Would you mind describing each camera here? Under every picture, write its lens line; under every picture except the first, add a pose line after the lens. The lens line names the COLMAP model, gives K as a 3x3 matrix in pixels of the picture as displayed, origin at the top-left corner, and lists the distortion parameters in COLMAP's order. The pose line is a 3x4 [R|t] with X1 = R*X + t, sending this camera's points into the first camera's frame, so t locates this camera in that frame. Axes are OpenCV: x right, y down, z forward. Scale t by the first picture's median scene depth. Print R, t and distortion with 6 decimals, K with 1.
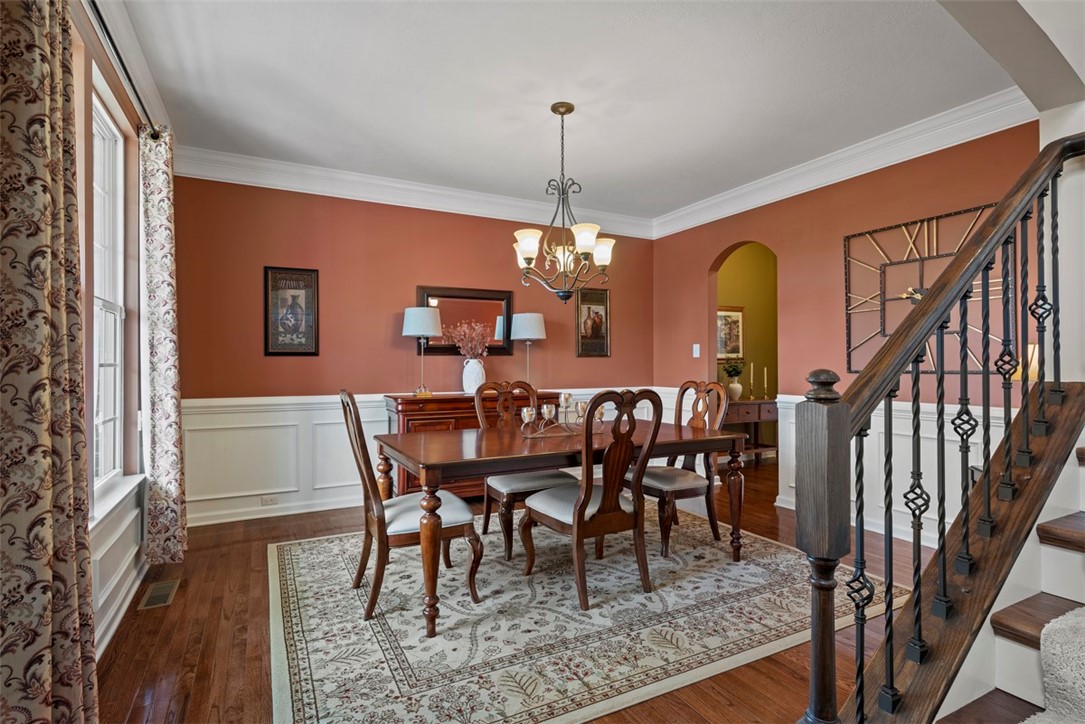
lens RADIAL K [[535.5, 0, 542.0], [0, 535.5, 365.1], [0, 0, 1]] dist [0.020311, -0.000584]
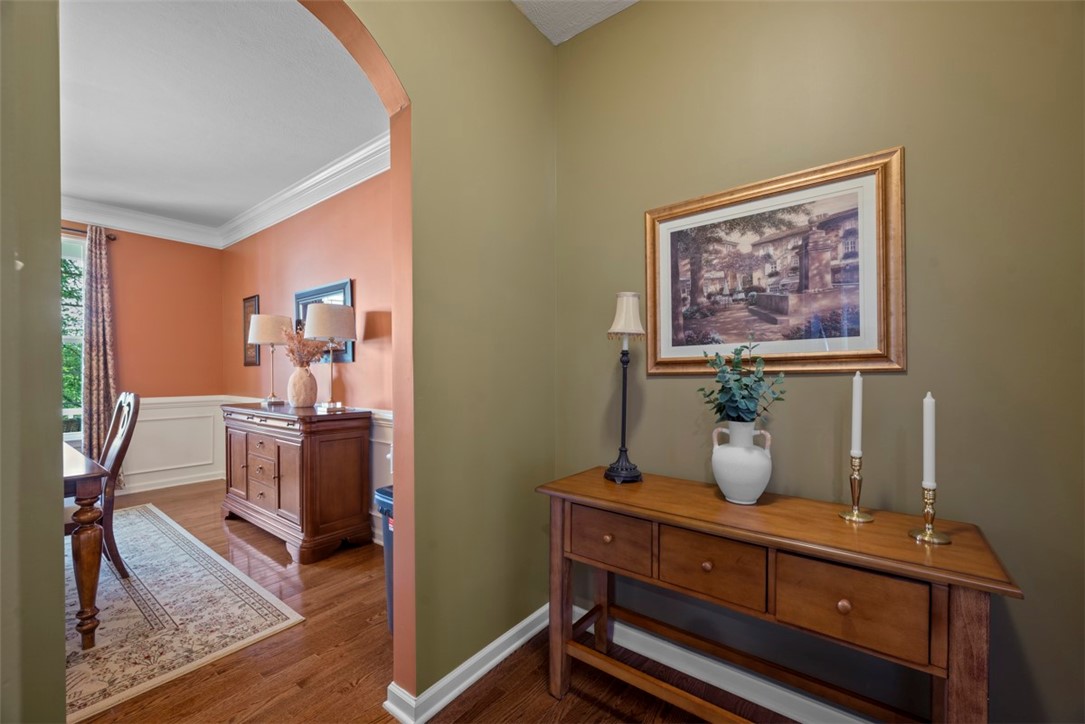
lens RADIAL K [[430.0, 0, 553.7], [0, 430.0, 381.1], [0, 0, 1]] dist [-0.004934, 0.000473]
pose [[0.449326, 0.018067, -0.893185, 1.013075], [-0.001405, 0.999809, 0.019517, -0.007962], [0.893367, -0.007515, 0.449266, 1.606797]]
